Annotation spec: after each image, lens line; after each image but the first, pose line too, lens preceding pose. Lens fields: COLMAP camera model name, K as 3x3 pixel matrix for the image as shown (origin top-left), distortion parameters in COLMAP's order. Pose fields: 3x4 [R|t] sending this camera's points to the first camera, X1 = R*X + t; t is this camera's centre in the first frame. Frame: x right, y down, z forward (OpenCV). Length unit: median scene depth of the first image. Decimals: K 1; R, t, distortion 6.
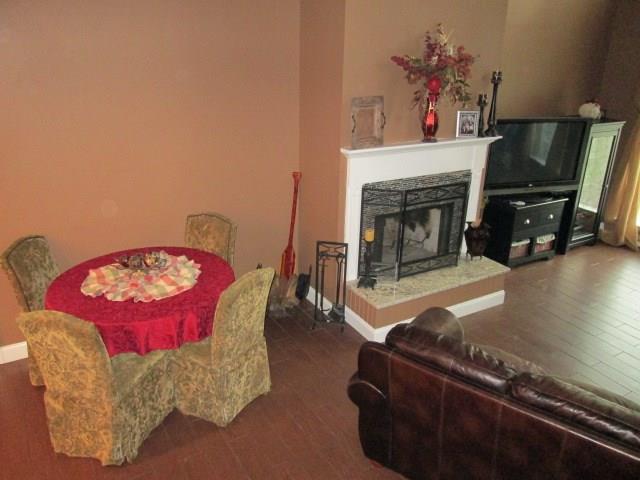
lens RADIAL K [[534.2, 0, 320.4], [0, 534.2, 237.7], [0, 0, 1]] dist [-0.015605, 0.007523]
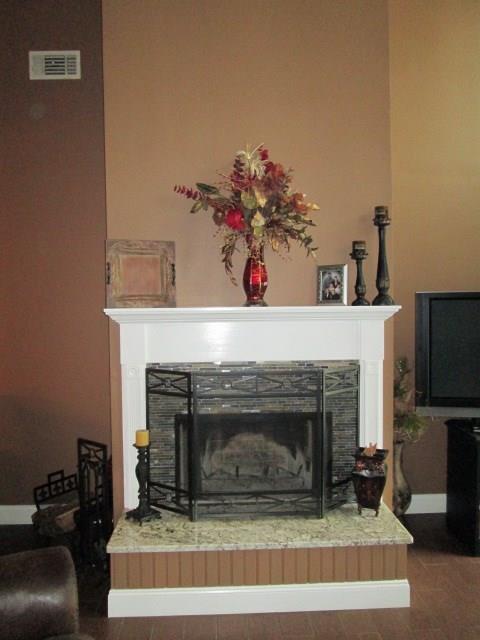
lens RADIAL K [[534.2, 0, 239.2], [0, 534.2, 323.1], [0, 0, 1]] dist [-0.015605, 0.007523]
pose [[0.879848, -0.021373, -0.474774, 0.485255], [-0.137414, 0.944878, -0.297190, 0.038960], [0.454955, 0.326723, 0.828413, 0.427498]]
